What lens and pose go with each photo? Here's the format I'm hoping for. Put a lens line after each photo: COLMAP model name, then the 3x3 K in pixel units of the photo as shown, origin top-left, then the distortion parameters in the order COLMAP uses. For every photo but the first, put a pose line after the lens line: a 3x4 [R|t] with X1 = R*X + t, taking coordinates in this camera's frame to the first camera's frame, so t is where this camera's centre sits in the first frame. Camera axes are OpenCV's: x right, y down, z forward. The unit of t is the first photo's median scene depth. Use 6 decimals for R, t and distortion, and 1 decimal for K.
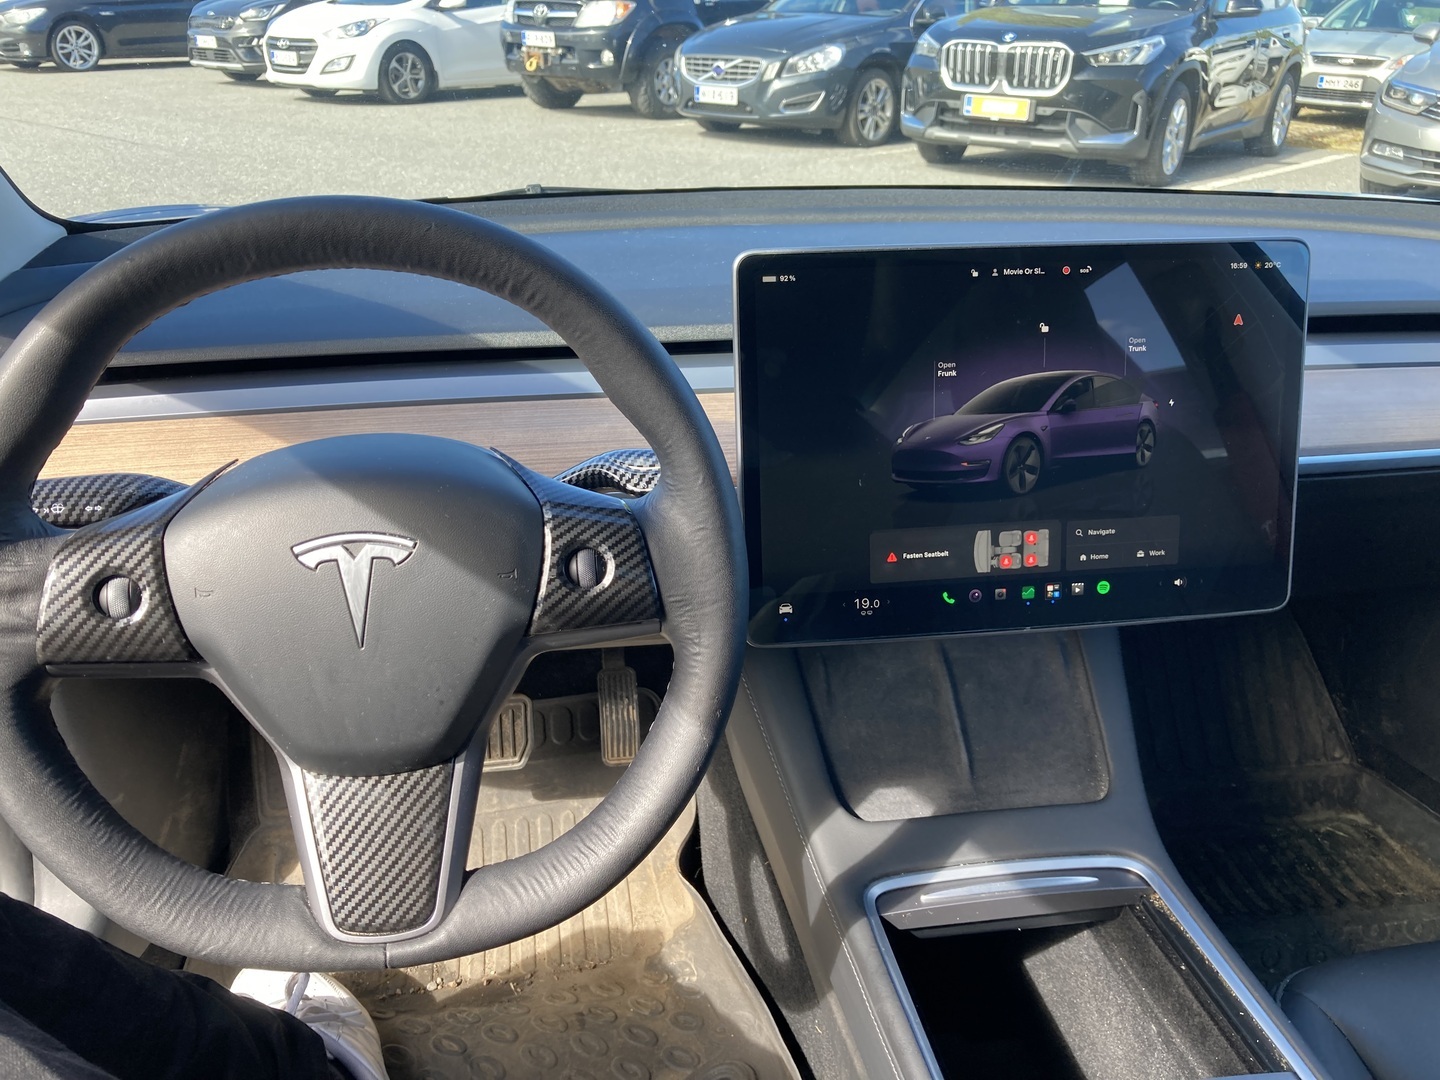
lens RADIAL K [[1173.2, 0, 724.8], [0, 1173.2, 539.6], [0, 0, 1]] dist [0.013345, -0.025734]
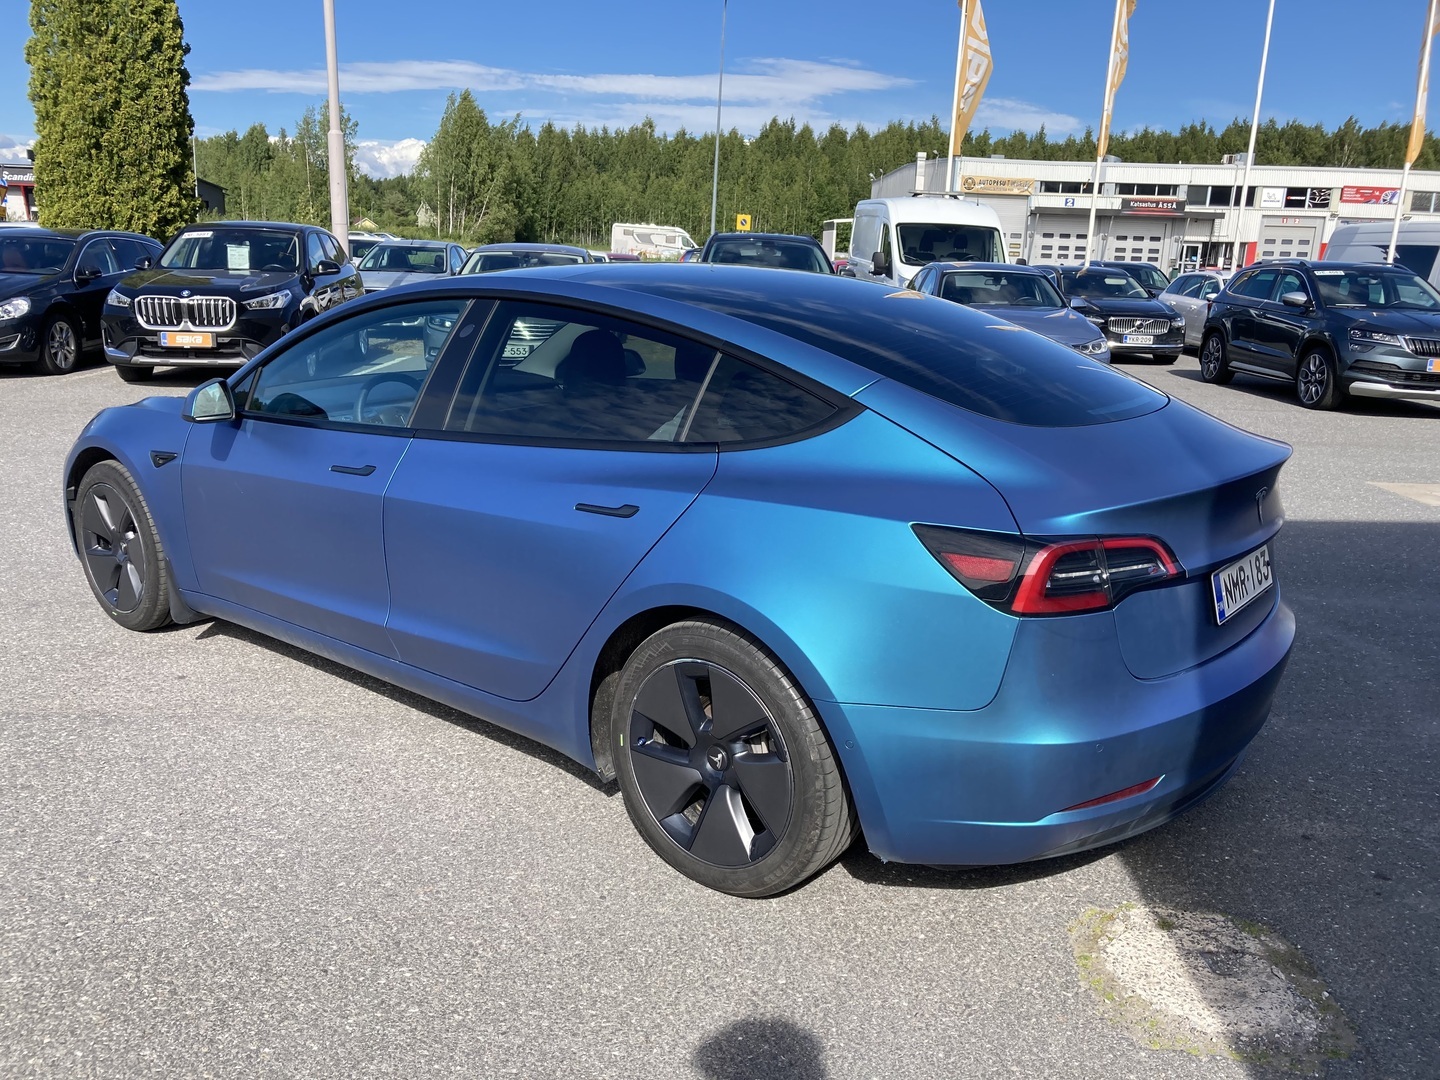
lens RADIAL K [[1173.2, 0, 708.3], [0, 1173.2, 539.9], [0, 0, 1]] dist [0.013345, -0.025734]
pose [[0.731332, -0.163754, 0.662071, -0.286743], [0.272675, 0.959991, -0.063760, 0.127676], [-0.625142, 0.227160, 0.746724, -0.401143]]
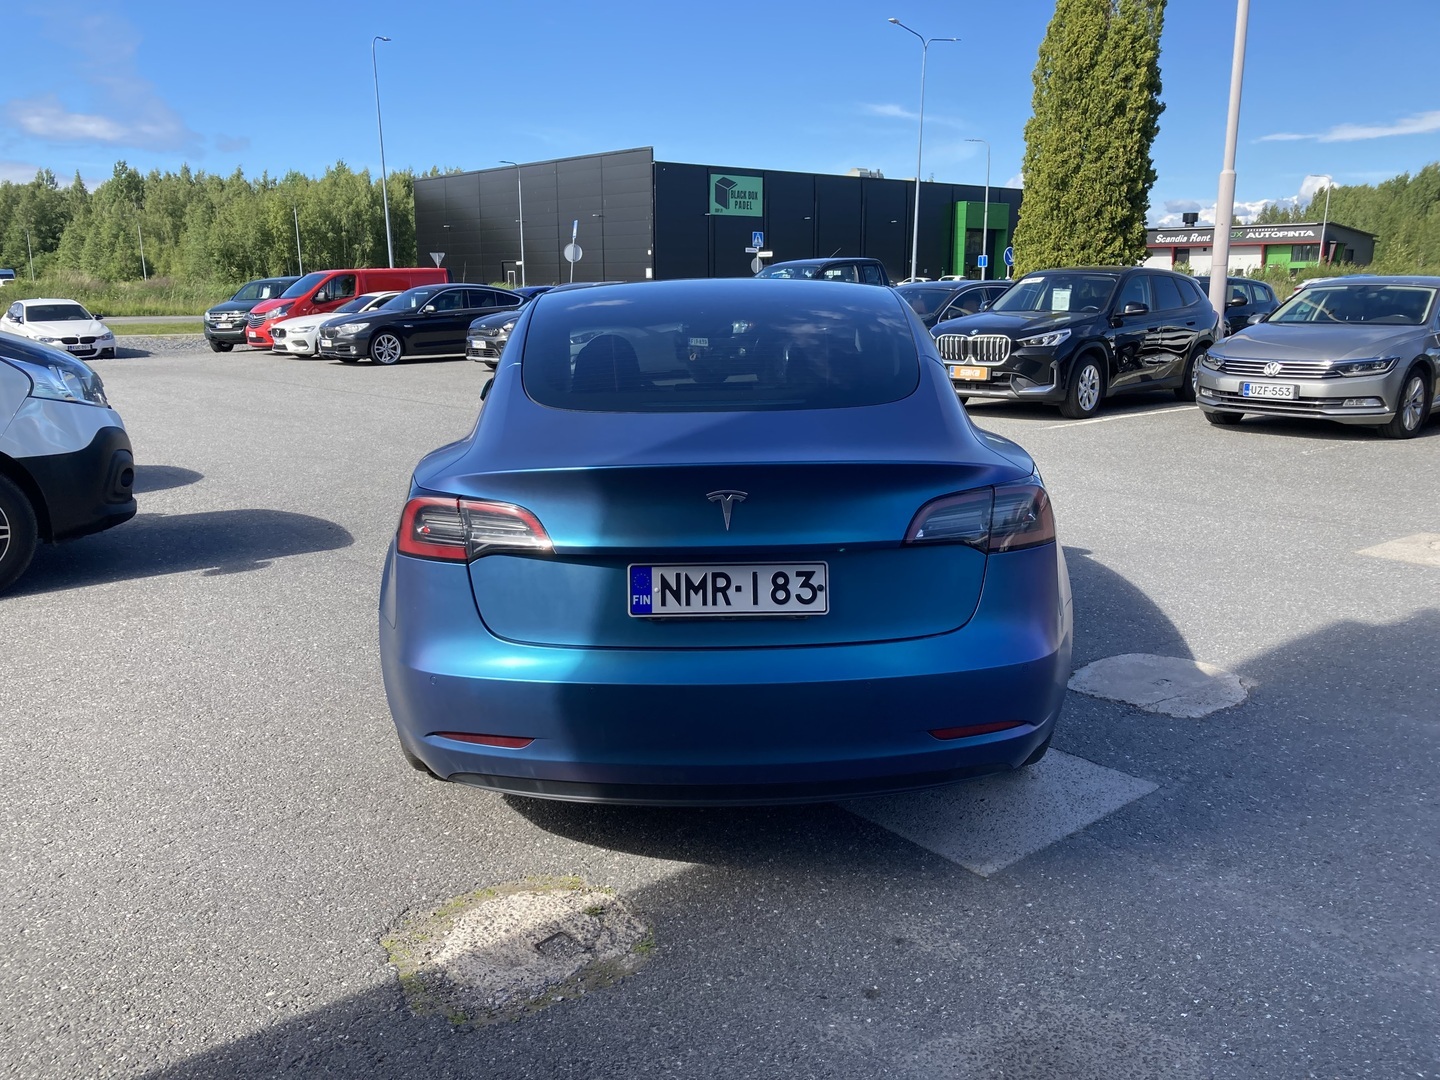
lens RADIAL K [[1173.2, 0, 709.5], [0, 1173.2, 538.2], [0, 0, 1]] dist [0.013345, -0.025734]
pose [[0.988772, 0.000605, -0.149430, 0.118090], [-0.033818, 0.974952, -0.219828, 0.221579], [0.145554, 0.222413, 0.964026, -0.559263]]
